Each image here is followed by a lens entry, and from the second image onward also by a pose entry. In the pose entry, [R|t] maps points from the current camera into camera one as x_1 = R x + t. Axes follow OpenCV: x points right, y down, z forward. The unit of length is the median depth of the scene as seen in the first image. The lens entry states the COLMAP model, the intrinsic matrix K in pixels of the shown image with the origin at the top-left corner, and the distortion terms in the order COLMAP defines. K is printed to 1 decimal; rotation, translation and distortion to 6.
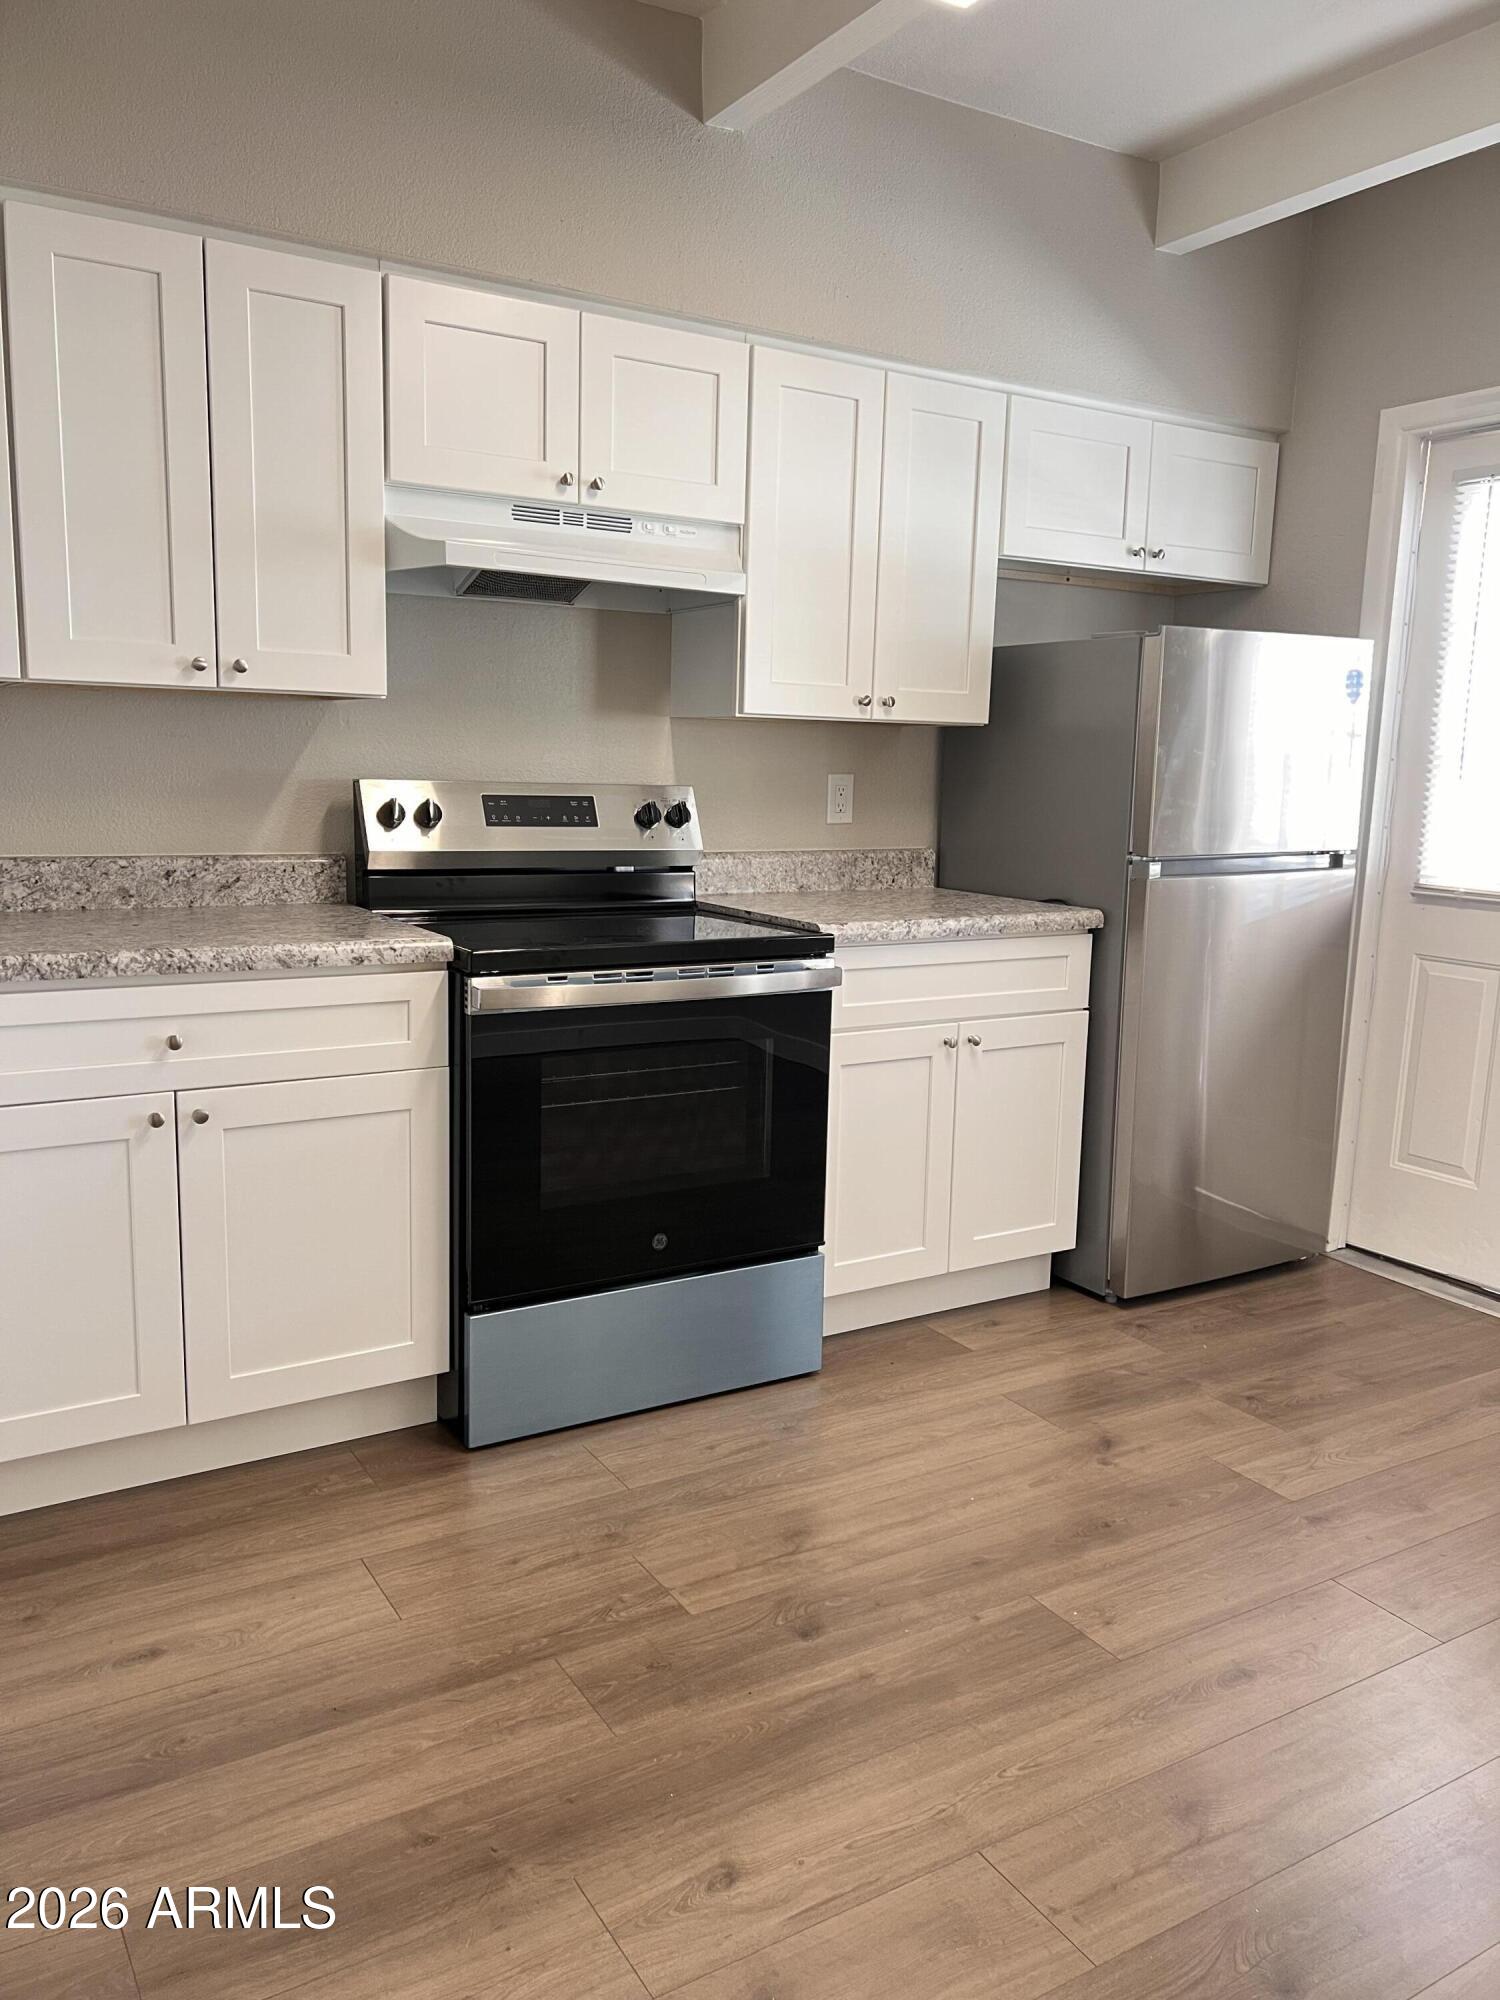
lens RADIAL K [[1495.2, 0, 742.3], [0, 1495.2, 1014.1], [0, 0, 1]] dist [0.056327, -0.073262]
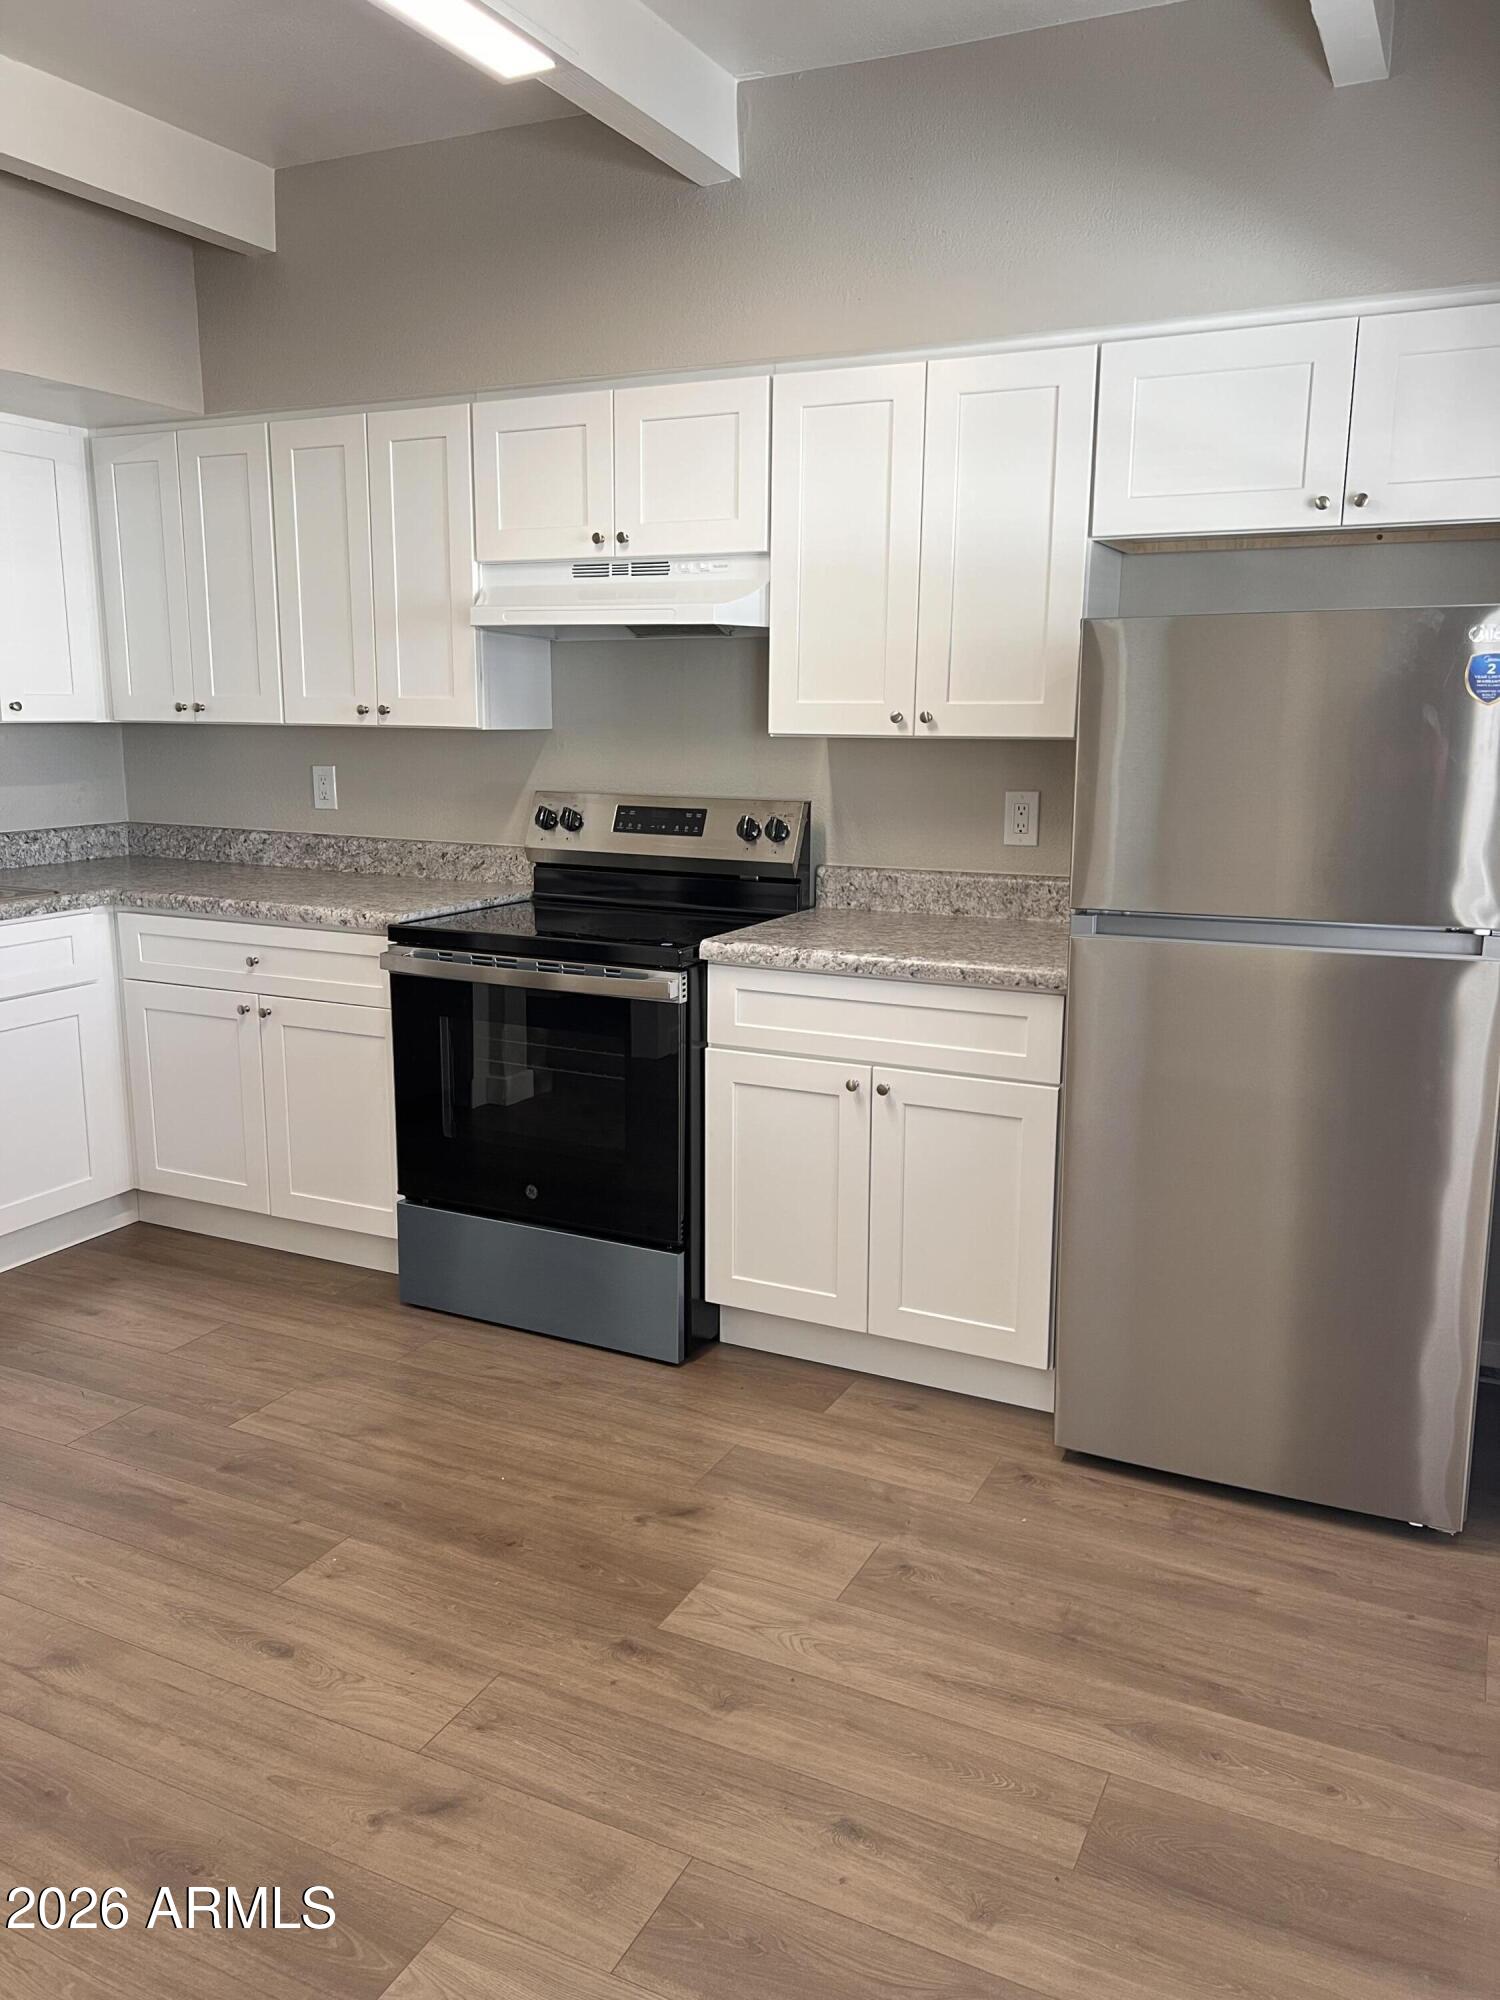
lens RADIAL K [[1495.2, 0, 745.6], [0, 1495.2, 1014.5], [0, 0, 1]] dist [0.056327, -0.073262]
pose [[0.539519, 0.146170, -0.829188, 0.934535], [-0.137365, 0.986902, 0.084594, -0.100932], [0.830692, 0.068261, 0.552531, 0.457628]]
